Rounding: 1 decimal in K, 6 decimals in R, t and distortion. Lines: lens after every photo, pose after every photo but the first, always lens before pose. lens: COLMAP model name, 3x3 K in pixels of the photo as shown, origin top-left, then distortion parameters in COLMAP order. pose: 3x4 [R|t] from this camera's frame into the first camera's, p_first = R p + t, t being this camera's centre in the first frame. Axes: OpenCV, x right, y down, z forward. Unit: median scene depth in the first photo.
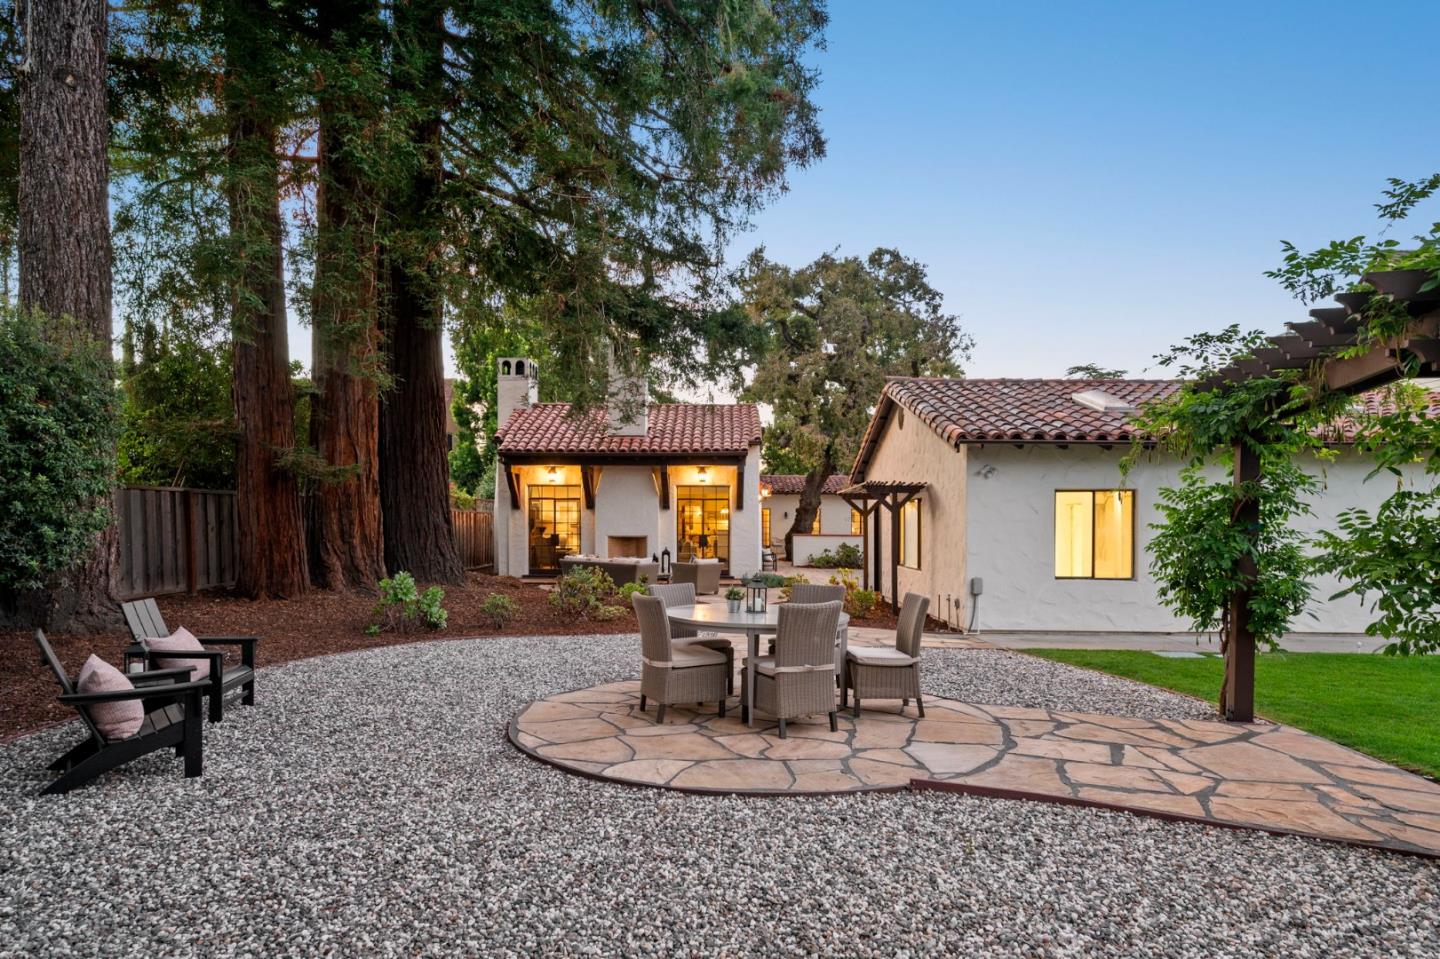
lens RADIAL K [[852.4, 0, 723.3], [0, 852.4, 503.2], [0, 0, 1]] dist [0.000816, 0.000521]
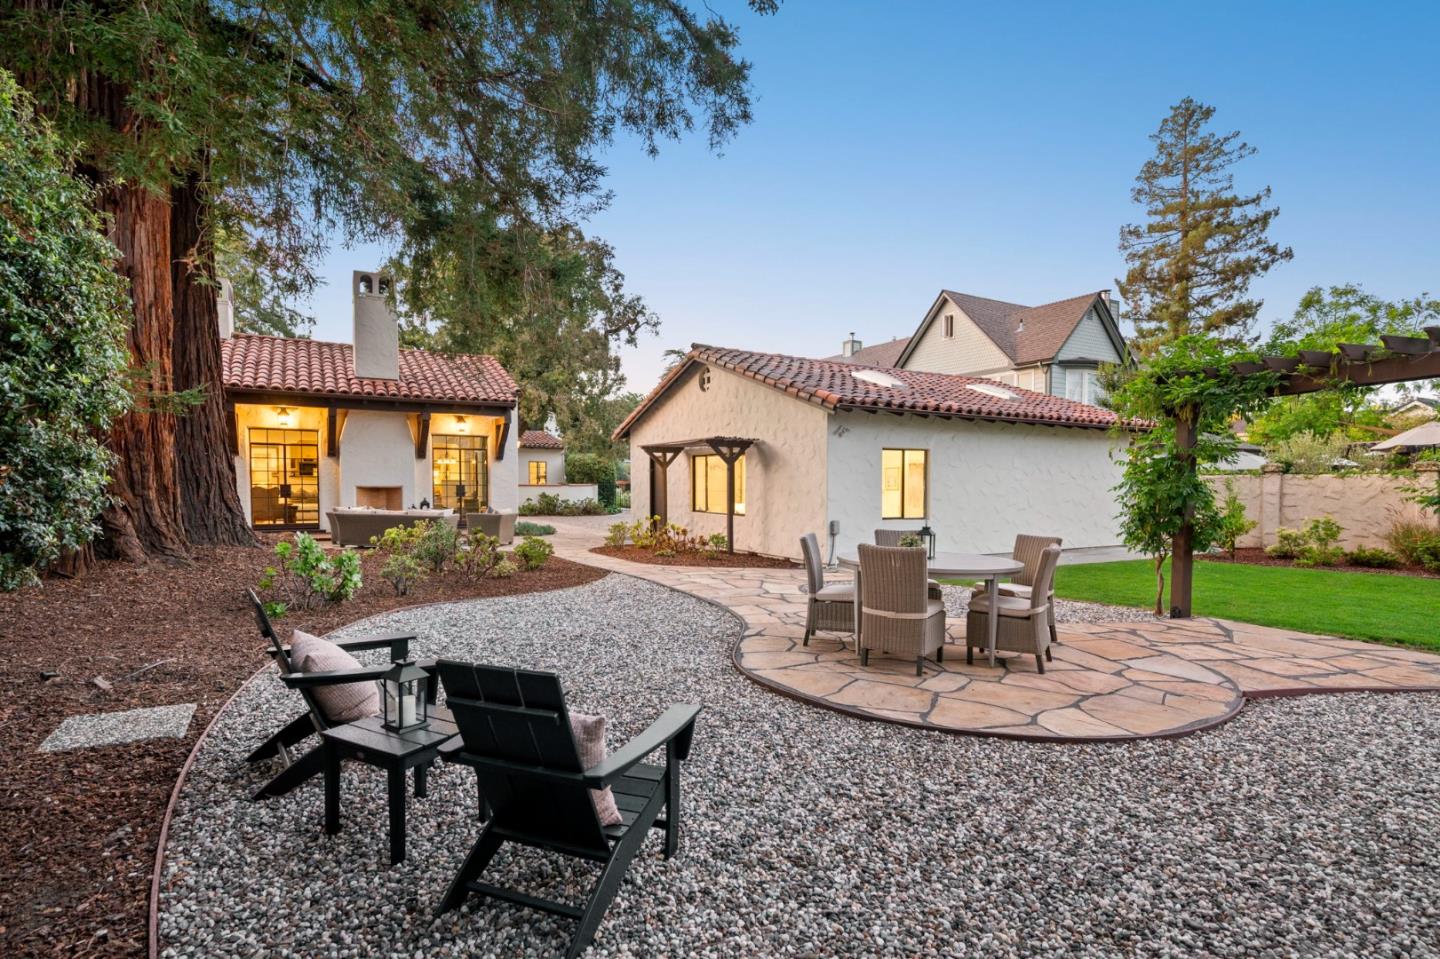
lens RADIAL K [[729.6, 0, 720.0], [0, 729.6, 479.5], [0, 0, 1]] dist [-0.000065, 0.000072]
pose [[0.851132, 0.002049, 0.524948, -0.217023], [-0.017356, 0.999556, 0.024238, 0.005188], [-0.524665, -0.029740, 0.850789, 0.127384]]
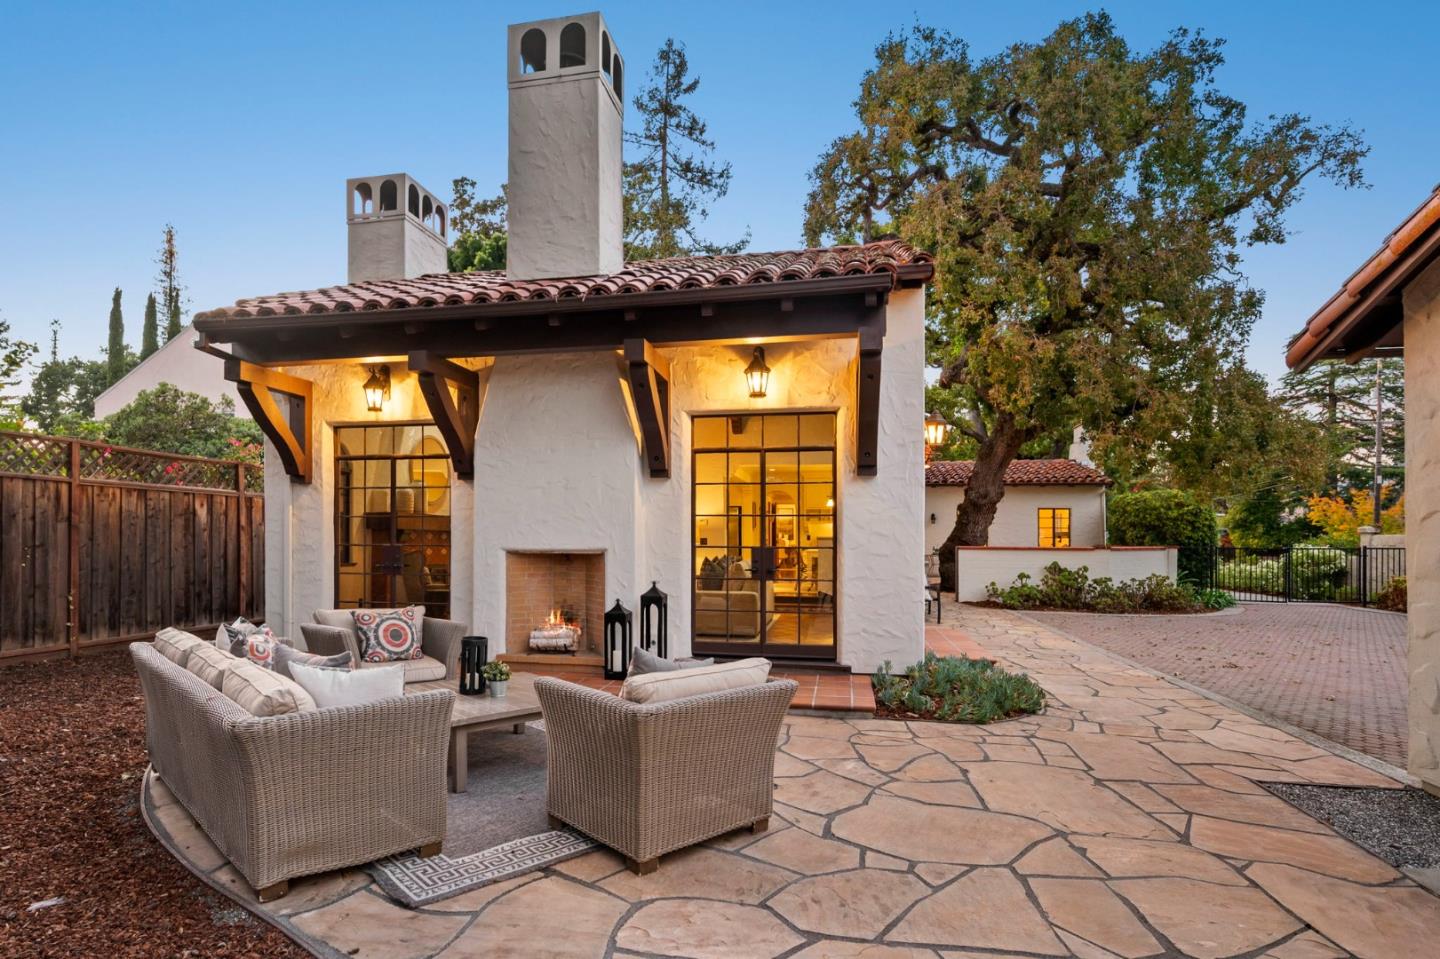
lens RADIAL K [[671.3, 0, 718.4], [0, 671.3, 544.3], [0, 0, 1]] dist [-0.000041, 0.000199]
pose [[0.981868, 0.000532, -0.189567, 0.012009], [0.005817, 0.999441, 0.032934, 0.026253], [0.189478, -0.033439, 0.981315, 0.736815]]
